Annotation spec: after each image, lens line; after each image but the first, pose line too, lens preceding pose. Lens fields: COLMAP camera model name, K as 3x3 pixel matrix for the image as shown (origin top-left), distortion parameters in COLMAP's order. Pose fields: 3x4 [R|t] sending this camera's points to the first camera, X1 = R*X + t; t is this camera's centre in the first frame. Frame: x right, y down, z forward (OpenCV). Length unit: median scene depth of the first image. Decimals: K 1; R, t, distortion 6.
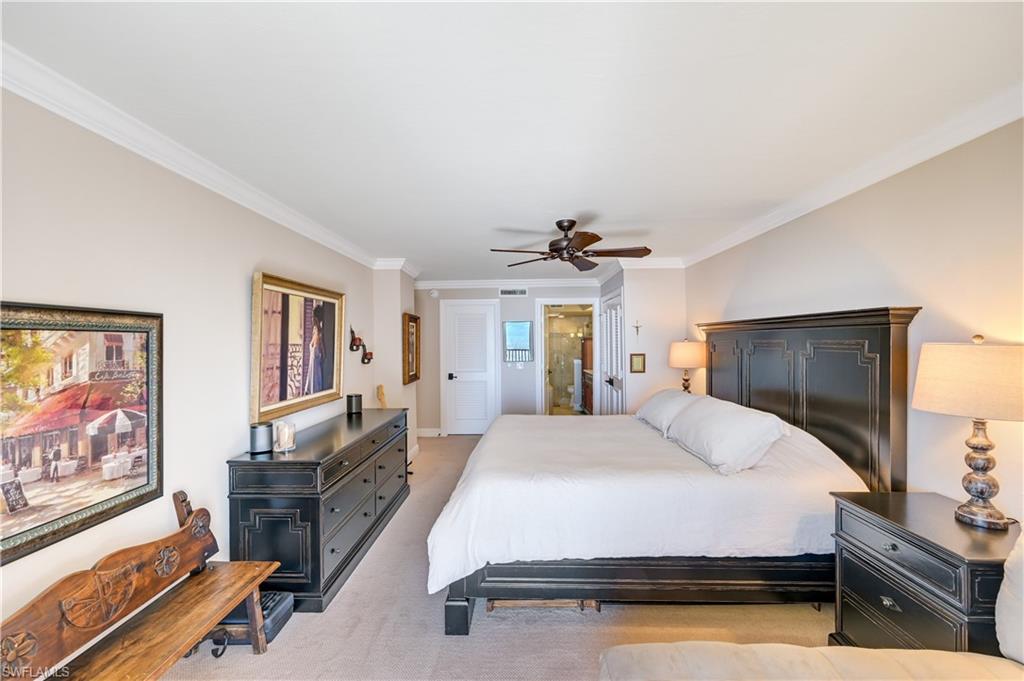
lens RADIAL K [[408.0, 0, 514.0], [0, 408.0, 335.0], [0, 0, 1]] dist [-0.000587, 0.000139]
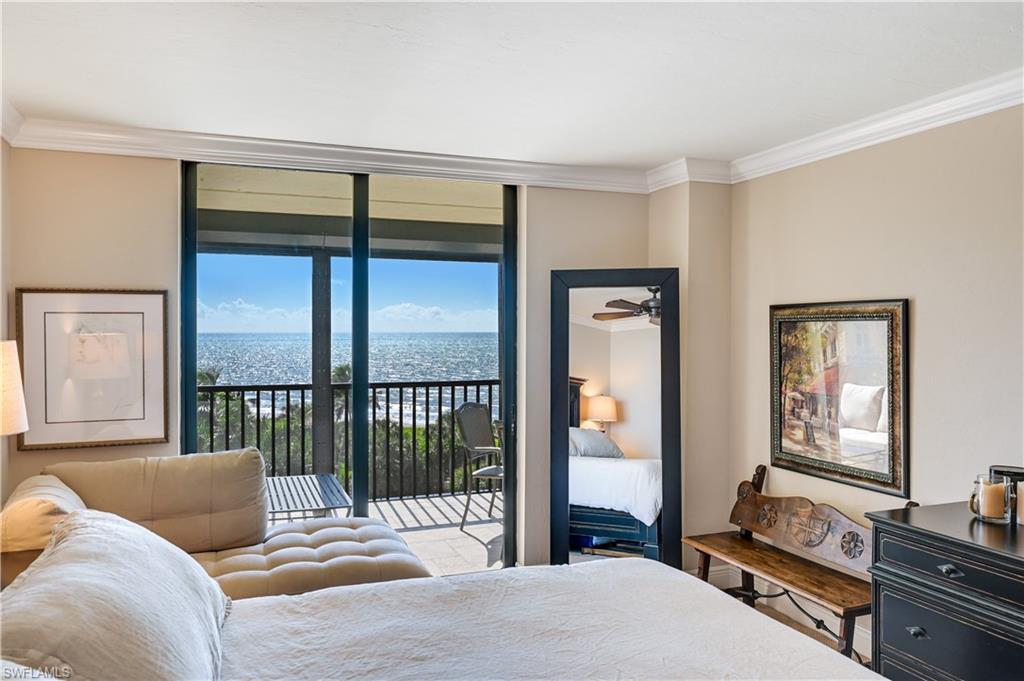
lens RADIAL K [[716.1, 0, 513.6], [0, 716.1, 333.2], [0, 0, 1]] dist [-0.006606, -0.004032]
pose [[-0.911827, 0.013131, -0.410364, 0.619808], [0.016013, 0.999865, -0.003587, 0.016546], [0.410262, -0.009842, -0.911915, 2.173901]]
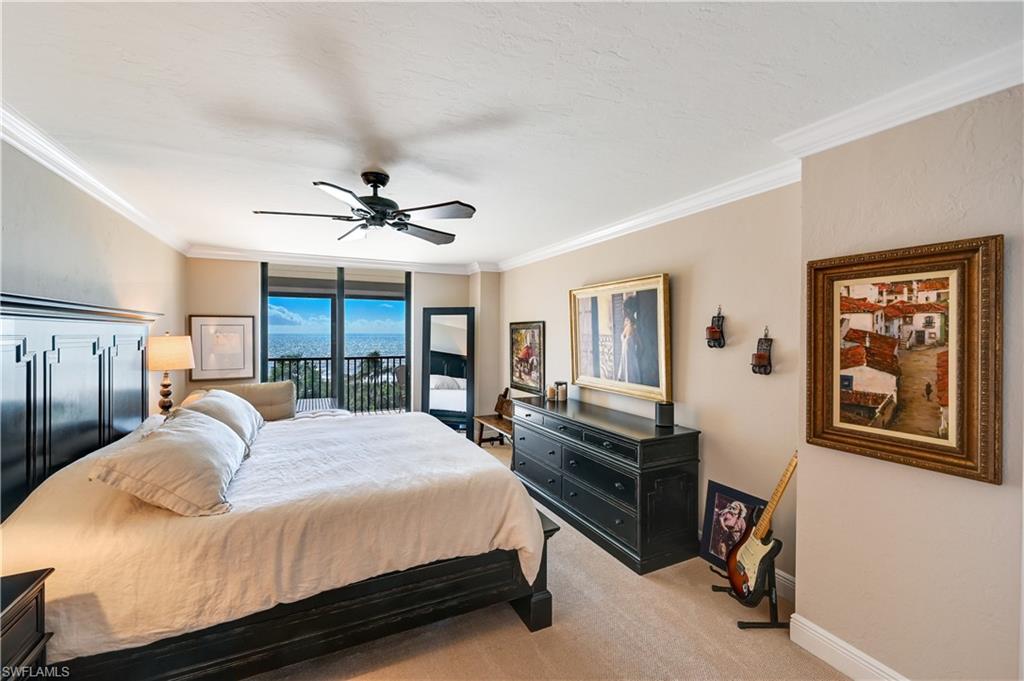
lens RADIAL K [[408.0, 0, 514.0], [0, 408.0, 335.0], [0, 0, 1]] dist [-0.000587, 0.000139]
pose [[-0.882360, 0.012094, -0.470419, 0.443500], [0.014633, 0.999891, -0.001742, 0.033548], [0.470347, -0.008420, -0.882441, 3.158552]]
